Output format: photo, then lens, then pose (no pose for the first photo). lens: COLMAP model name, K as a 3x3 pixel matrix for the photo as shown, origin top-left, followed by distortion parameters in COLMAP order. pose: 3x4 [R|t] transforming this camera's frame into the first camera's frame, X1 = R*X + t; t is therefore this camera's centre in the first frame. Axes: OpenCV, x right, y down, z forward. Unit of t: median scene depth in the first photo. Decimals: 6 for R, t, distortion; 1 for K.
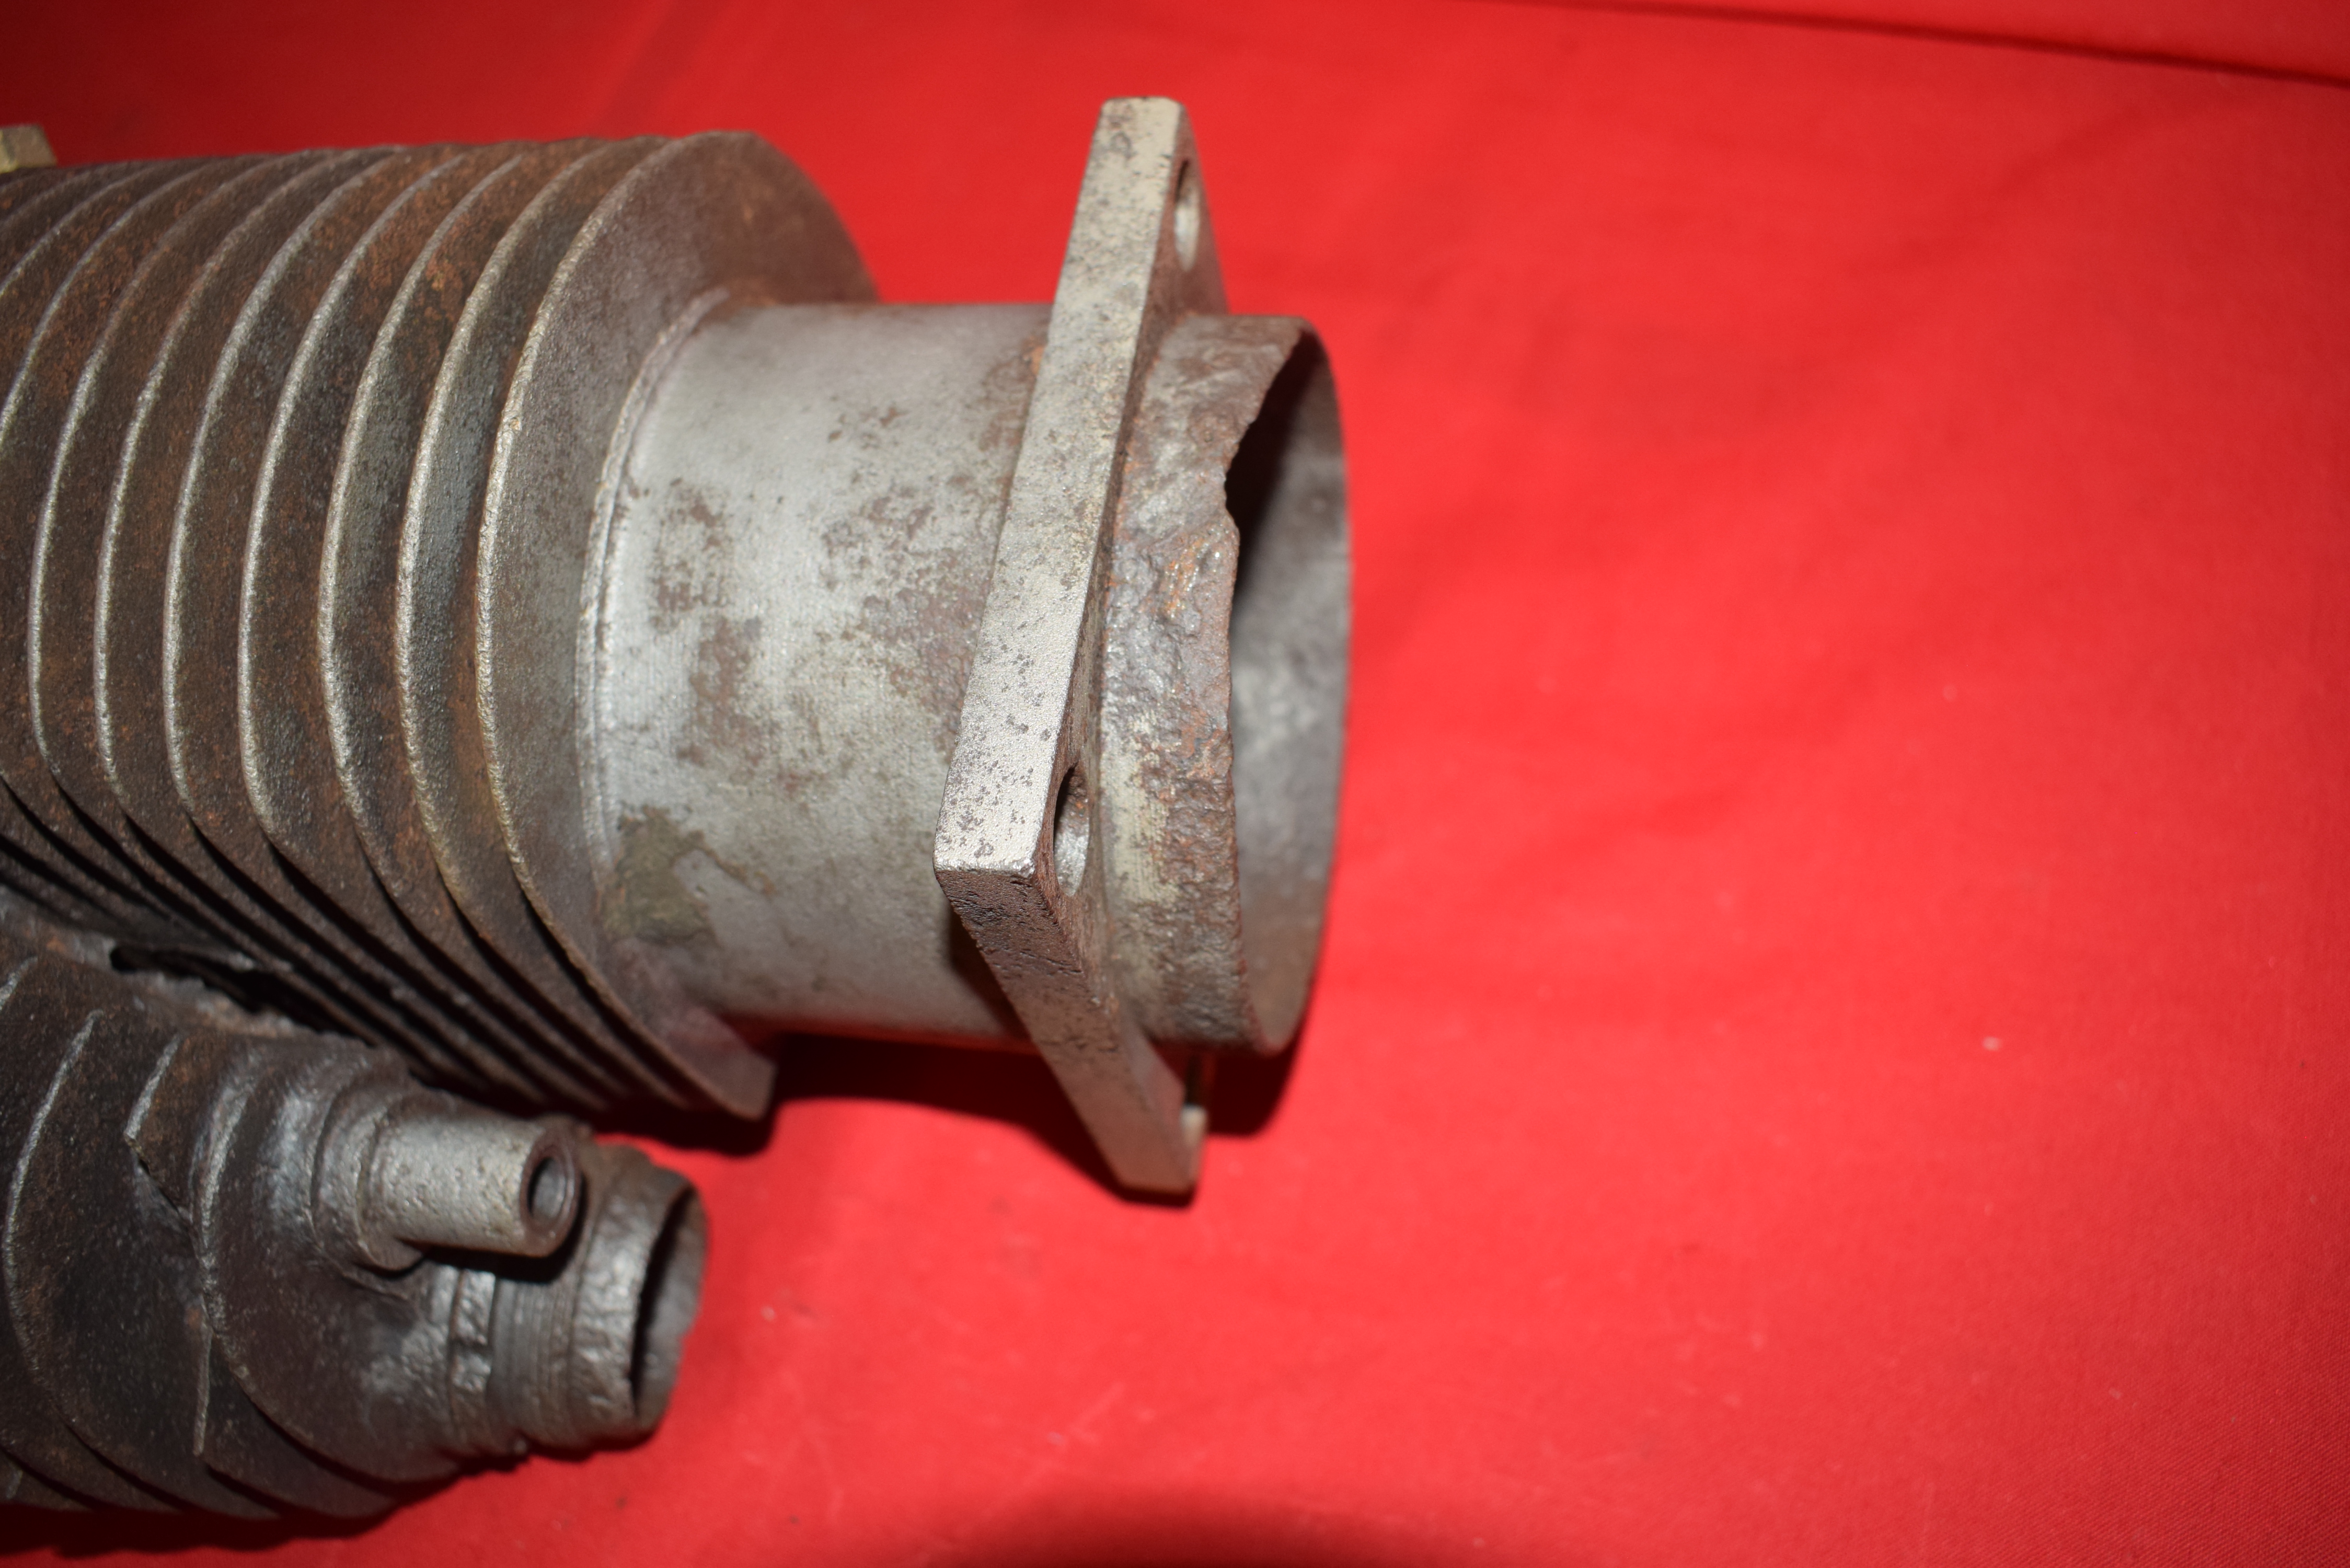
lens RADIAL K [[2015.8, 0, 1178.8], [0, 2015.8, 781.4], [0, 0, 1]] dist [-0.121982, 0.034055]
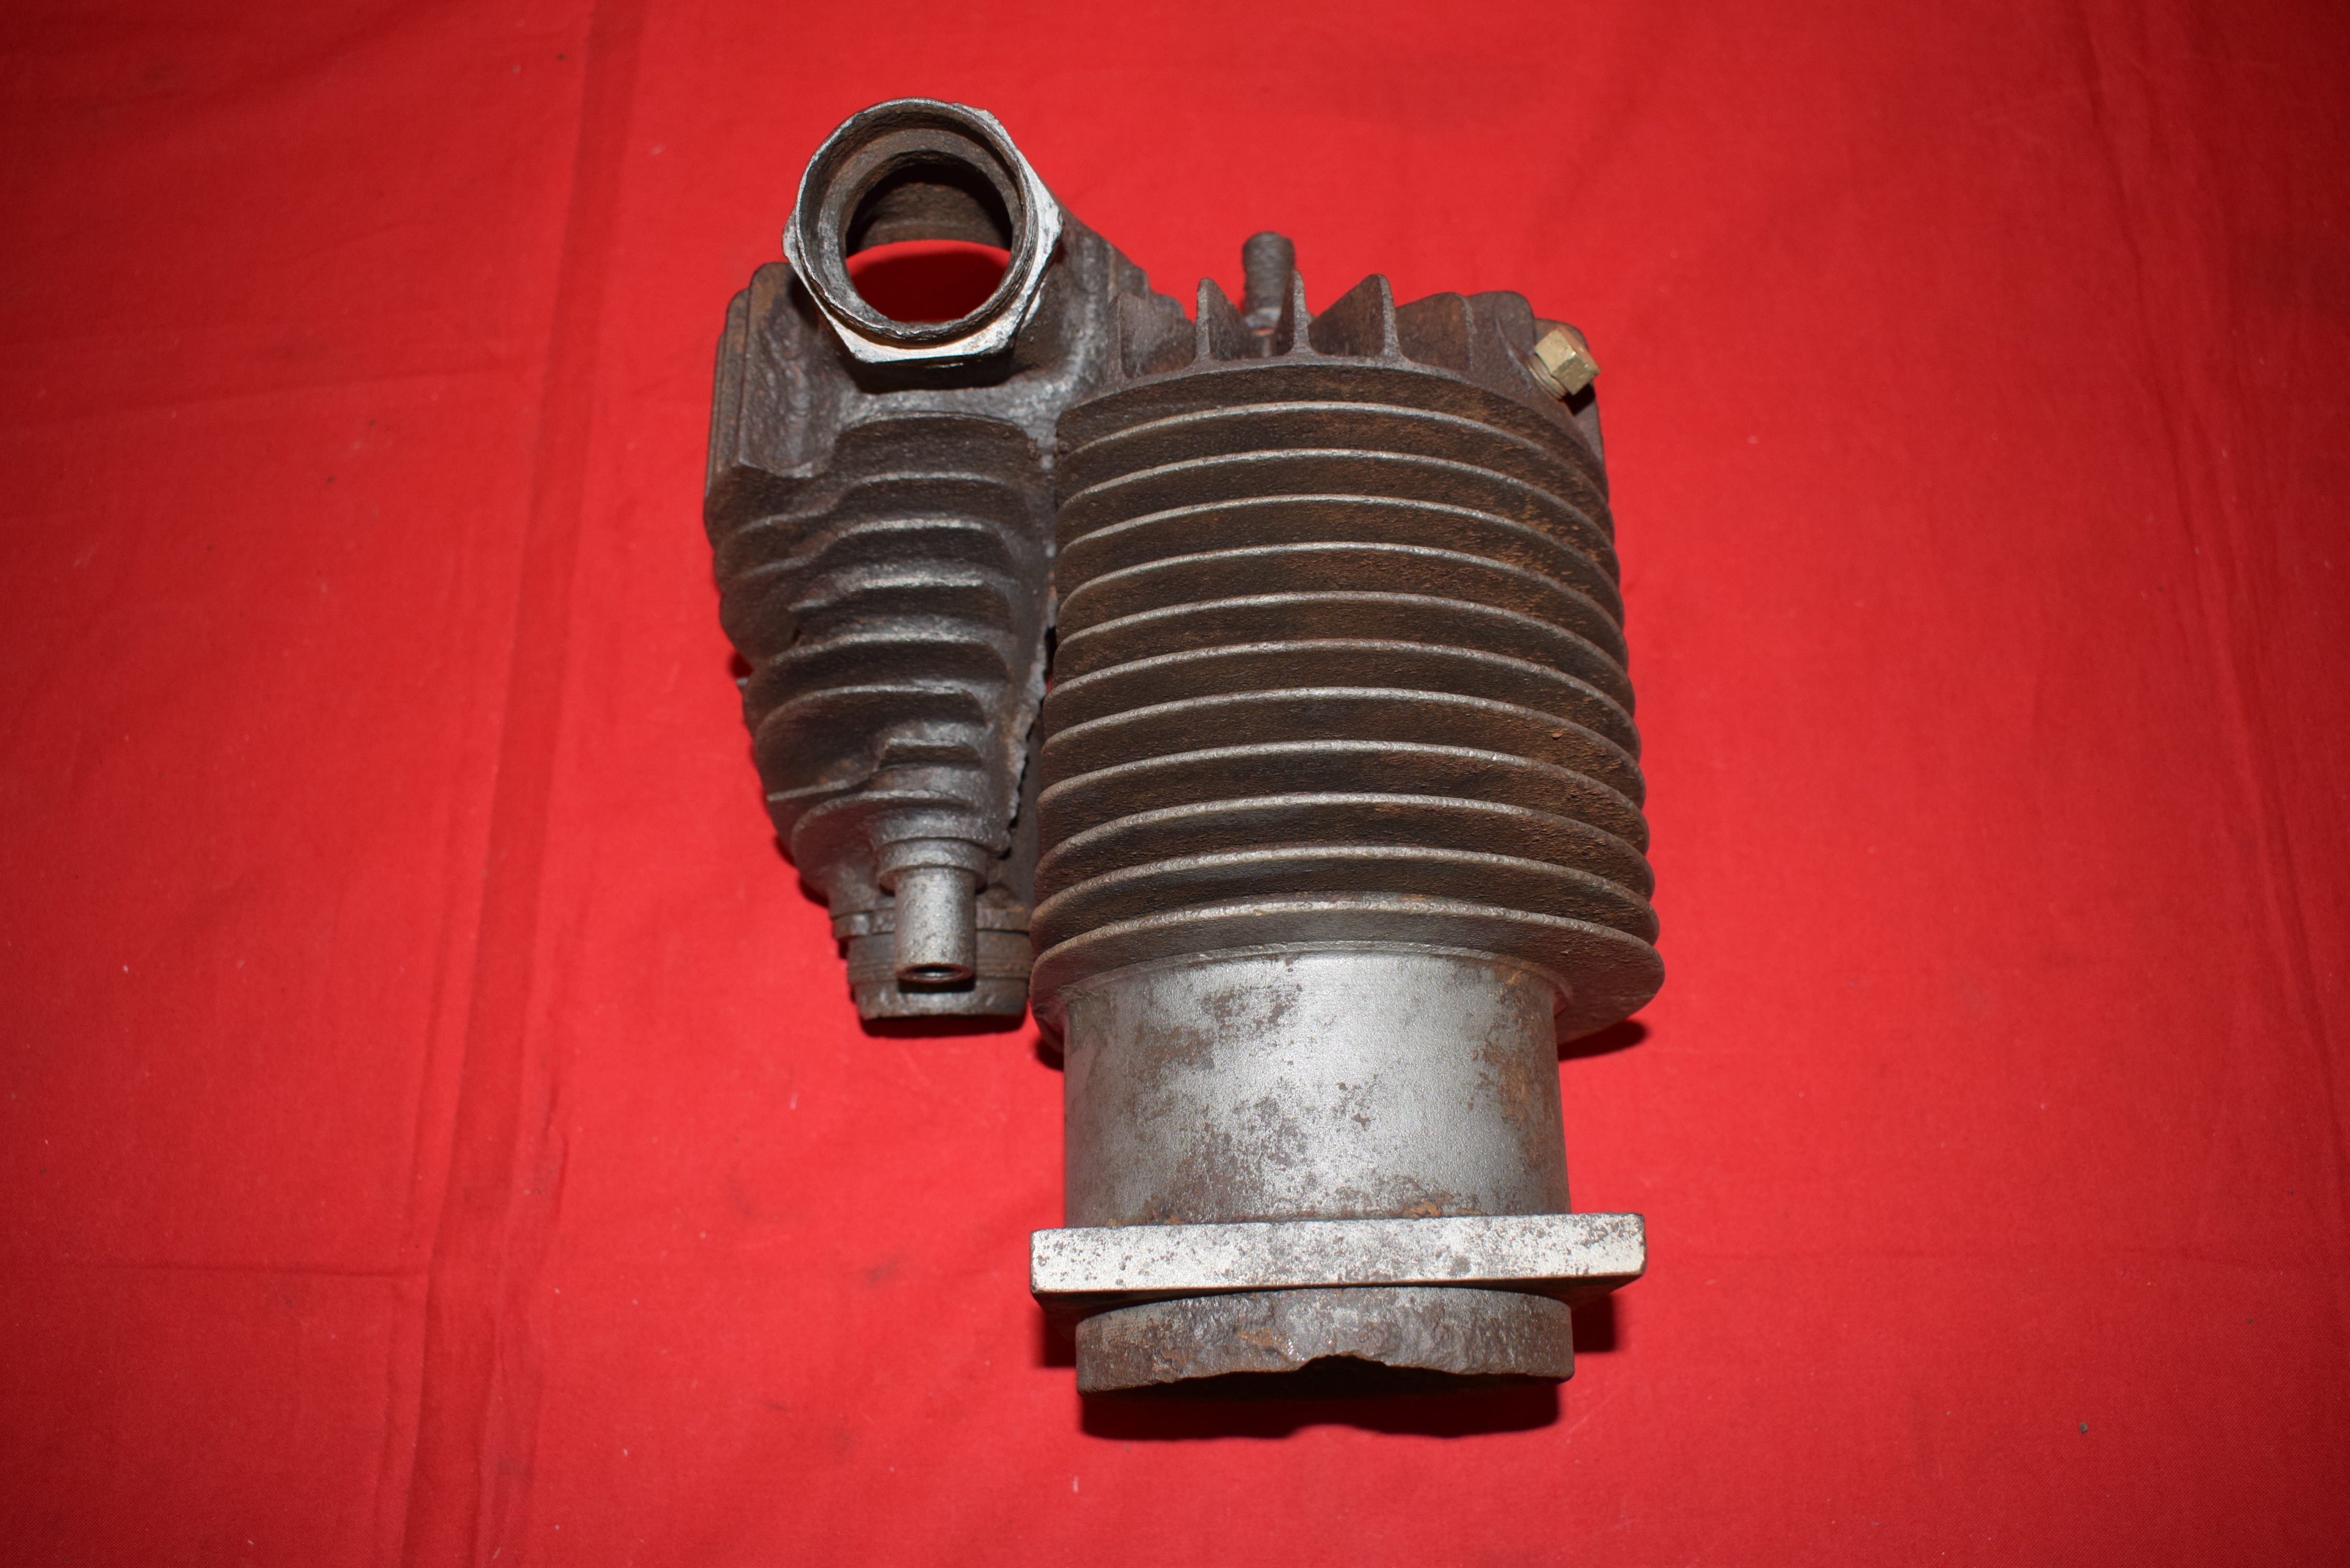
lens RADIAL K [[2015.8, 0, 1179.8], [0, 2015.8, 774.7], [0, 0, 1]] dist [-0.121982, 0.034055]
pose [[0.168901, 0.967338, -0.189020, -0.136941], [-0.875095, 0.235418, 0.422832, -0.788463], [0.453521, 0.093994, 0.886275, -0.449846]]
